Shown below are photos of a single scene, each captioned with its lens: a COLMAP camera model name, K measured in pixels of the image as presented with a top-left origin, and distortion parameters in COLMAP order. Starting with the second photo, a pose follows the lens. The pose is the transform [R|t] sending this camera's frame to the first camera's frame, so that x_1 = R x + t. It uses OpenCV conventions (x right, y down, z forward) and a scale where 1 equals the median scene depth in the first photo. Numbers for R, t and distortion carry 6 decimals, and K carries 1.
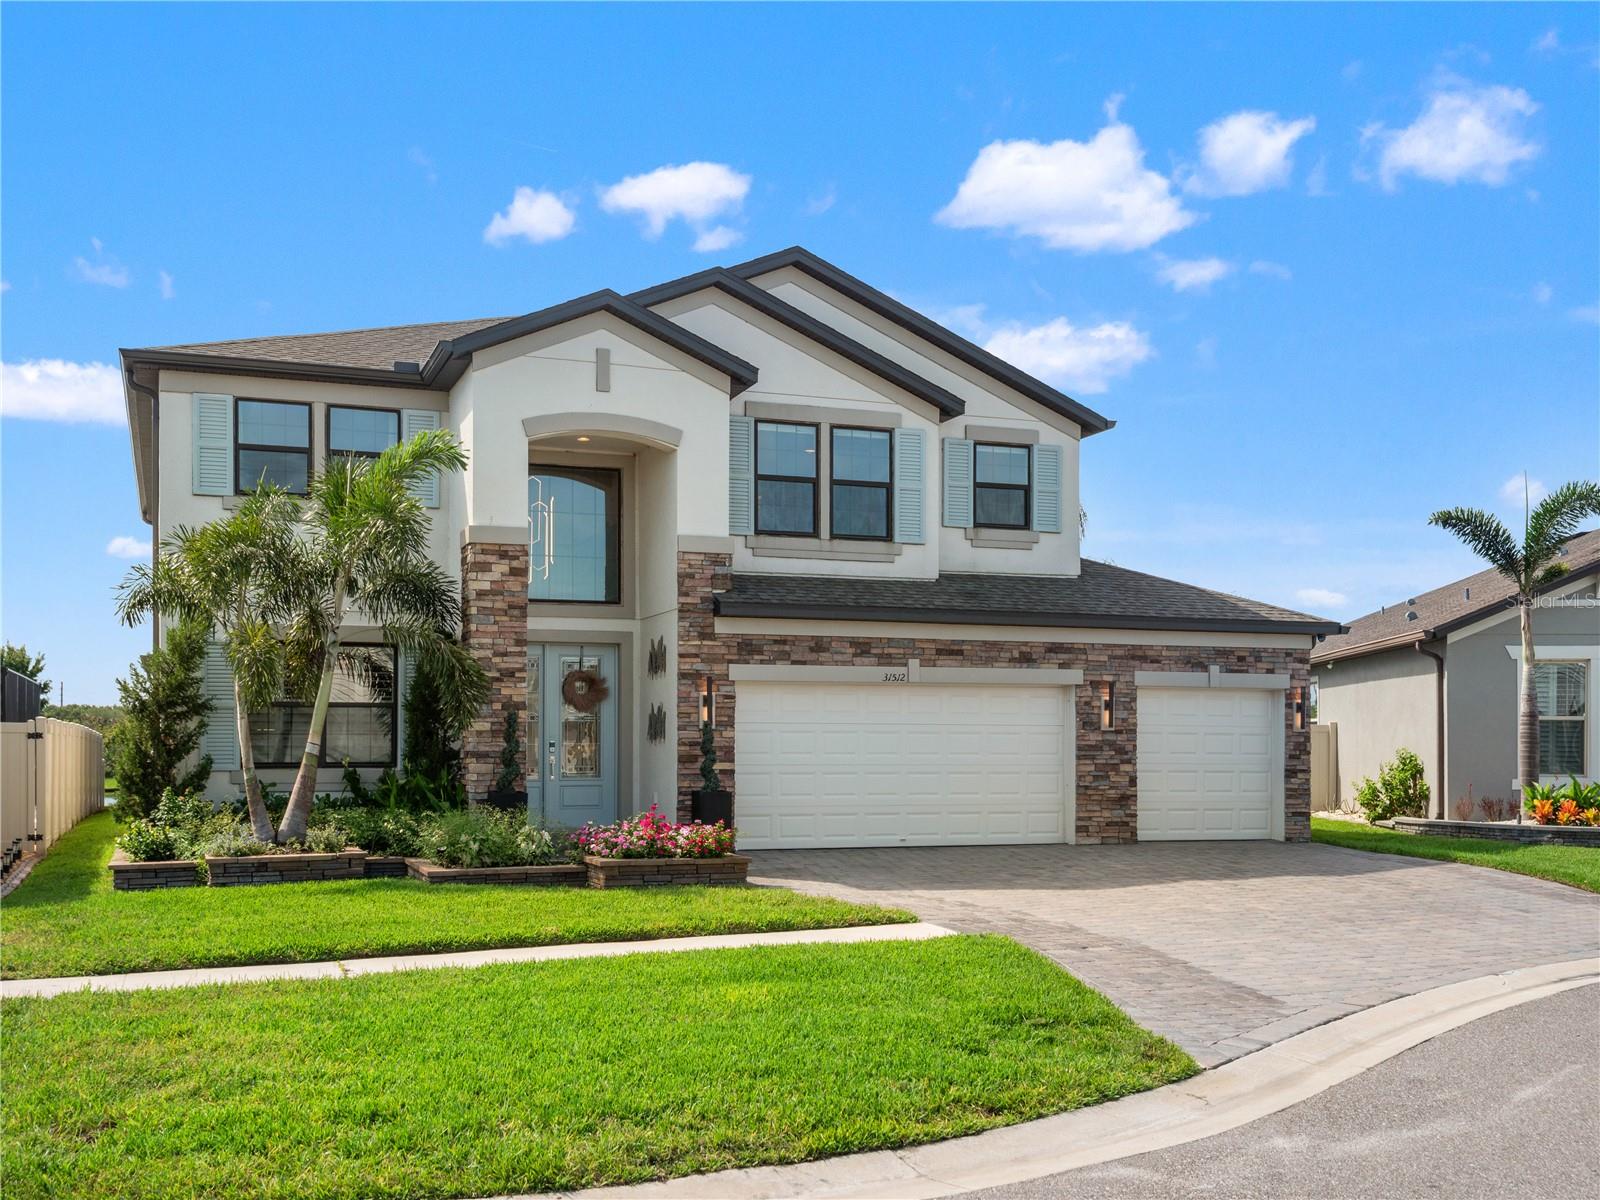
lens RADIAL K [[1706.4, 0, 802.0], [0, 1706.4, 626.7], [0, 0, 1]] dist [0.072603, -0.143802]
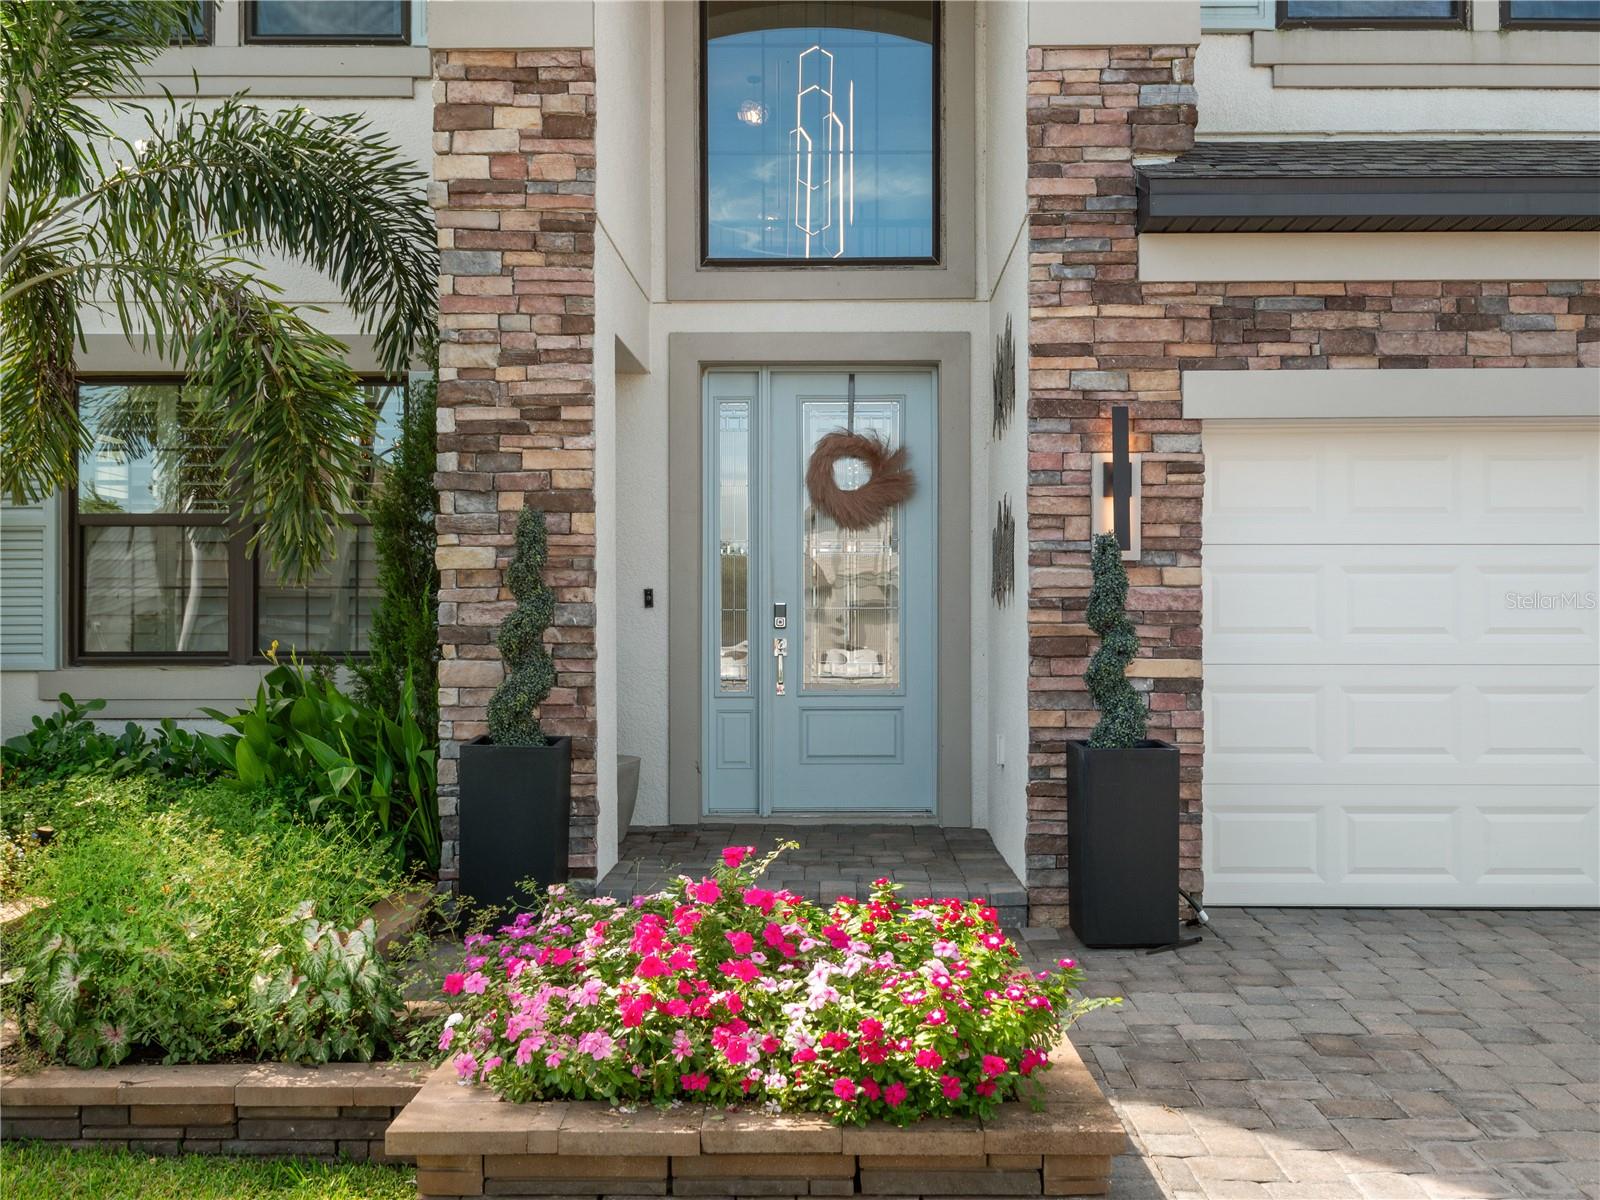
lens RADIAL K [[1706.4, 0, 802.0], [0, 1706.4, 626.7], [0, 0, 1]] dist [0.072603, -0.143802]
pose [[0.936555, -0.001670, -0.350516, 0.005938], [0.026789, 0.997405, 0.066825, 0.048367], [0.349494, -0.071976, 0.934170, 0.654469]]
